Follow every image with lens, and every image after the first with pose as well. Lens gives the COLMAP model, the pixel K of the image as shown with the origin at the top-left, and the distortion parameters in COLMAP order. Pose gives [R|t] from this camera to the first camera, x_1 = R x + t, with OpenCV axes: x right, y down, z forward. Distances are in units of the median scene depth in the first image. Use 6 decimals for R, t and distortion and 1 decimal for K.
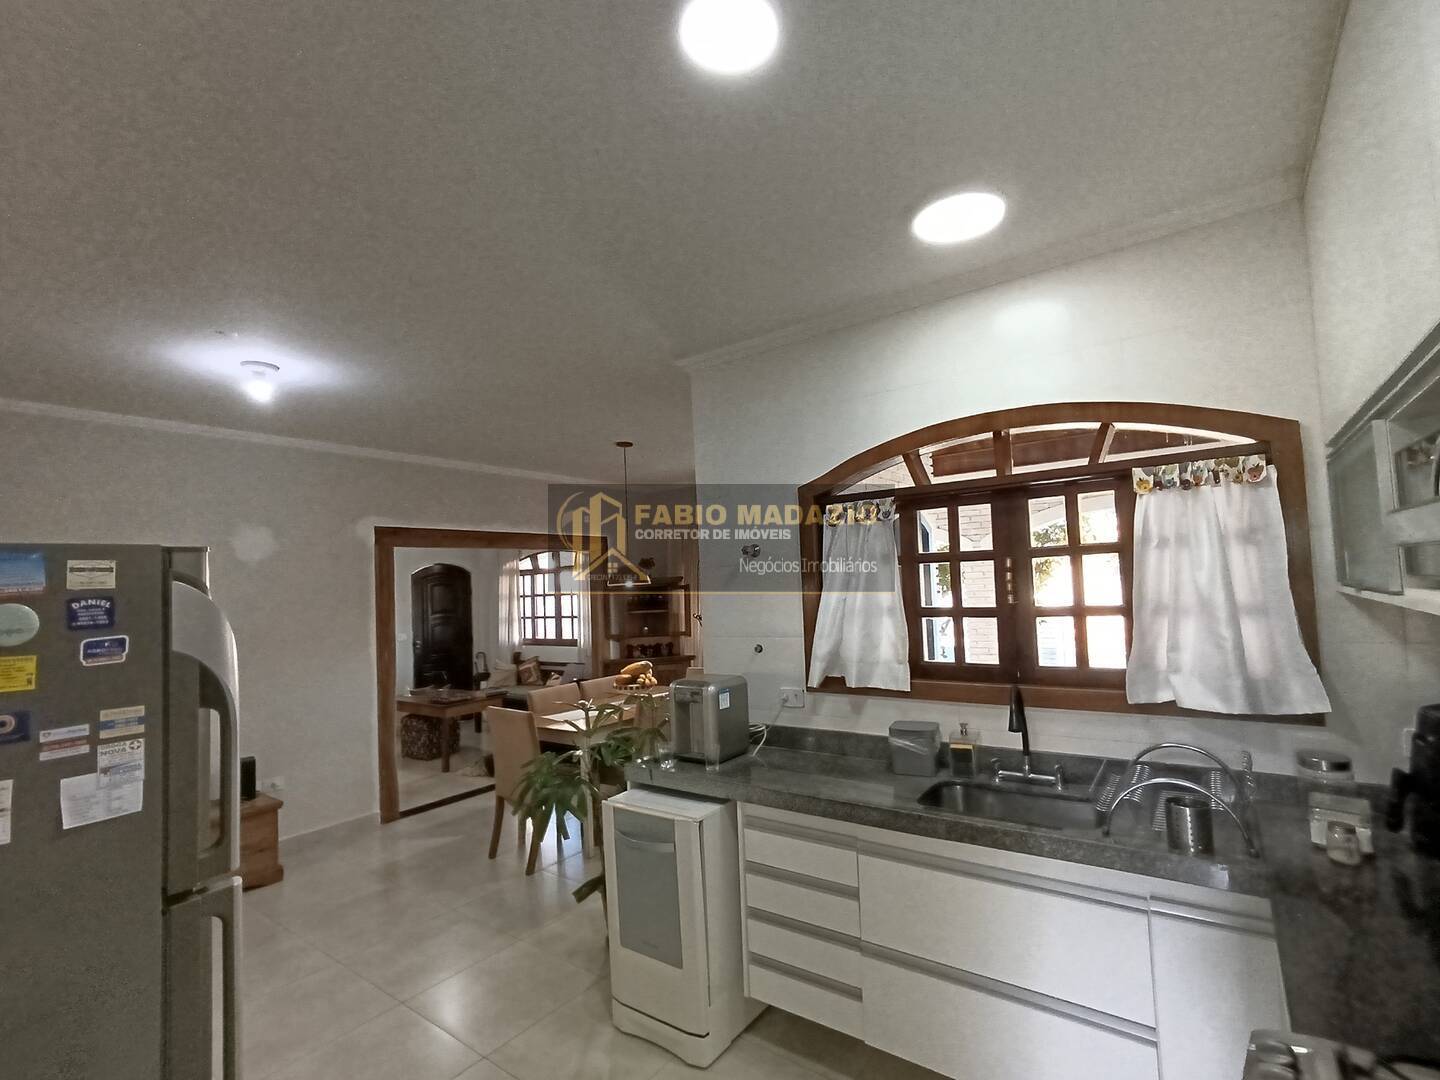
lens RADIAL K [[665.5, 0, 728.5], [0, 665.5, 541.1], [0, 0, 1]] dist [-0.004263, 0.004751]
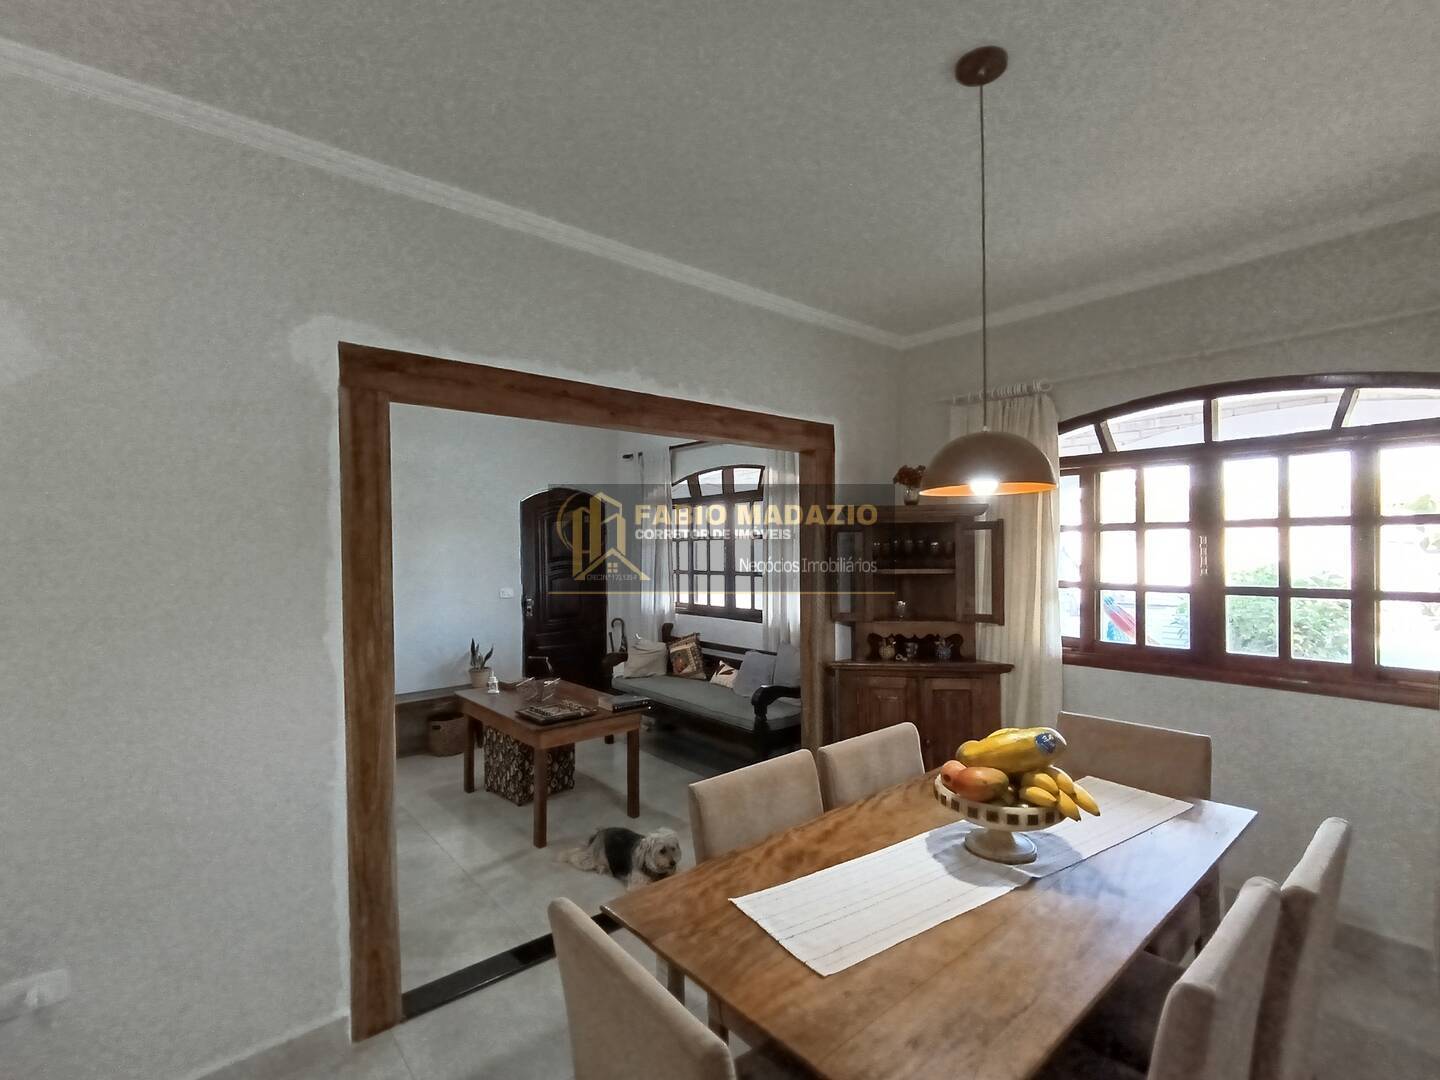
lens RADIAL K [[665.5, 0, 715.9], [0, 665.5, 545.3], [0, 0, 1]] dist [-0.004263, 0.004751]
pose [[0.970980, 0.033488, -0.236806, -0.123766], [-0.016511, 0.997172, 0.073315, 0.043133], [0.238592, -0.067277, 0.968787, 0.398231]]
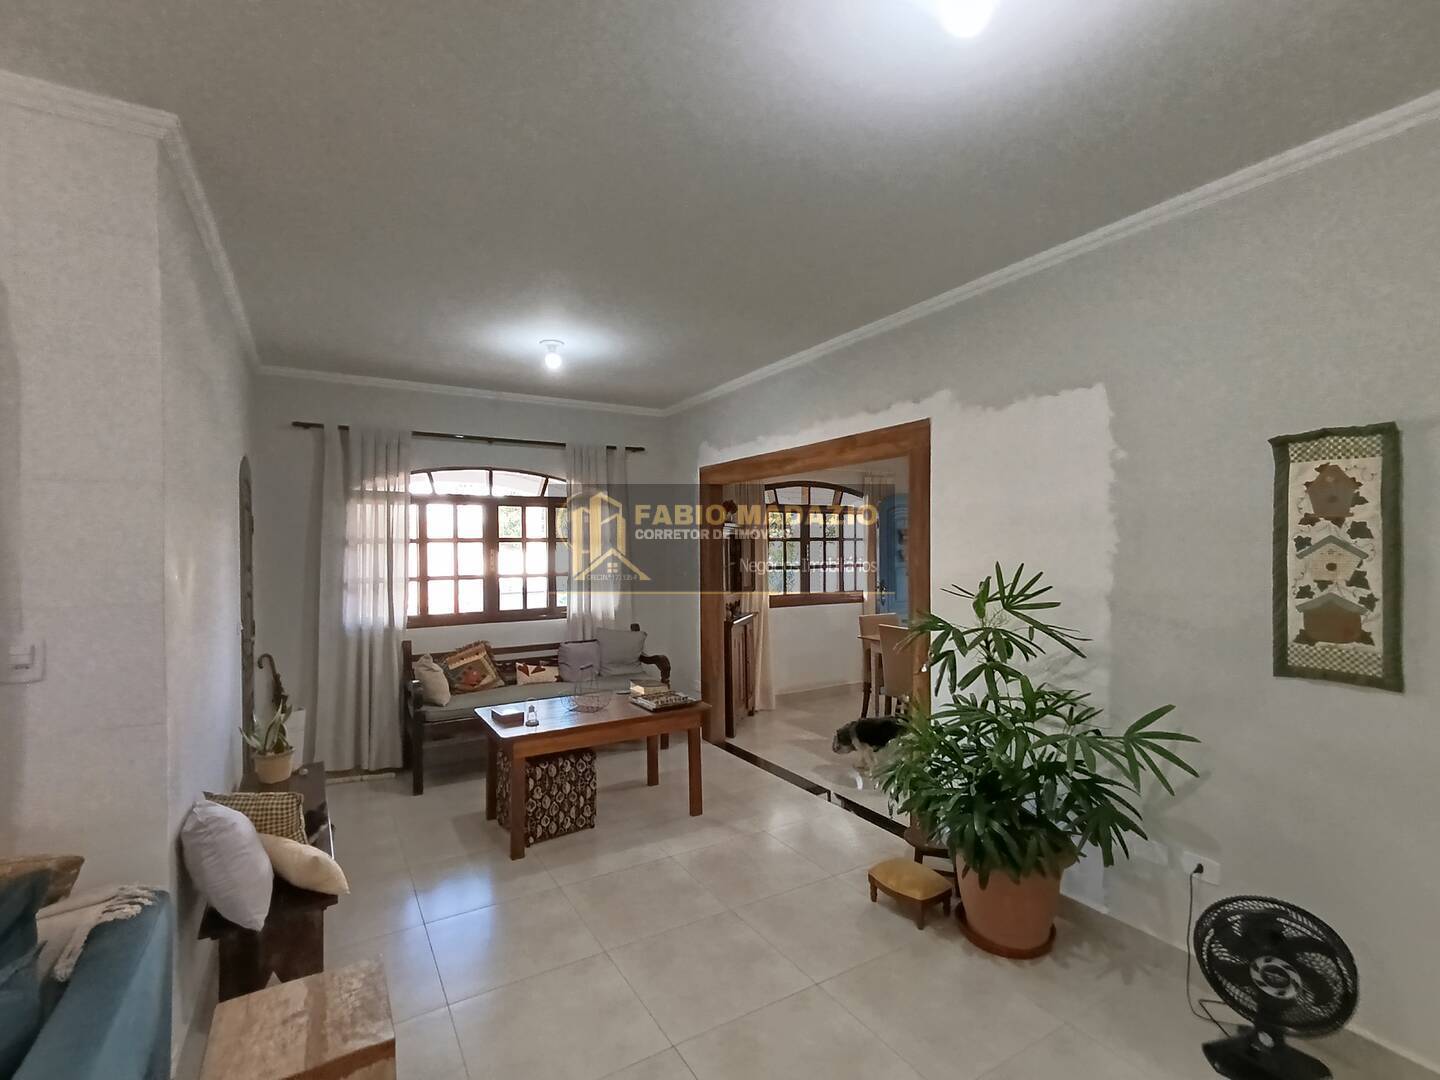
lens RADIAL K [[665.5, 0, 717.4], [0, 665.5, 544.5], [0, 0, 1]] dist [-0.004263, 0.004751]
pose [[0.393127, 0.050283, 0.918108, -0.768855], [-0.067064, 0.997412, -0.025910, 0.088965], [-0.917035, -0.051386, 0.395481, 0.580534]]
